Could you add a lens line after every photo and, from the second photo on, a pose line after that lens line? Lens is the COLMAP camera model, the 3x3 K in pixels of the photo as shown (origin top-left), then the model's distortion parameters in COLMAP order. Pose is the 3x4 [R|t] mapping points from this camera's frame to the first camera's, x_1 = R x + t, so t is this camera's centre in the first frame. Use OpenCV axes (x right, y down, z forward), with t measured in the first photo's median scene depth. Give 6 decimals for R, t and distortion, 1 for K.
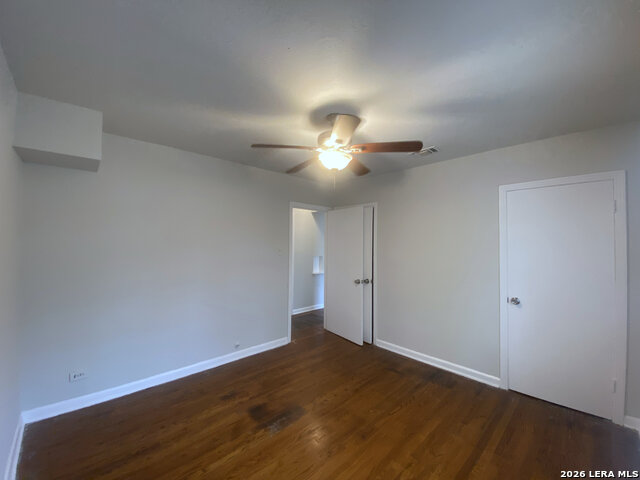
lens RADIAL K [[261.5, 0, 320.5], [0, 261.5, 237.3], [0, 0, 1]] dist [0.000457, -0.000263]
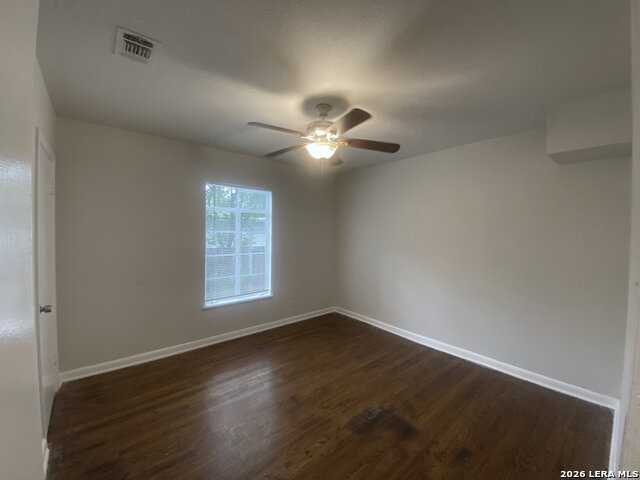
lens RADIAL K [[261.5, 0, 320.5], [0, 261.5, 237.3], [0, 0, 1]] dist [0.000457, -0.000263]
pose [[-0.998131, -0.023479, 0.056428, -0.001389], [-0.023834, 0.999700, -0.005613, 0.053701], [-0.056279, -0.006947, -0.998391, 1.980011]]
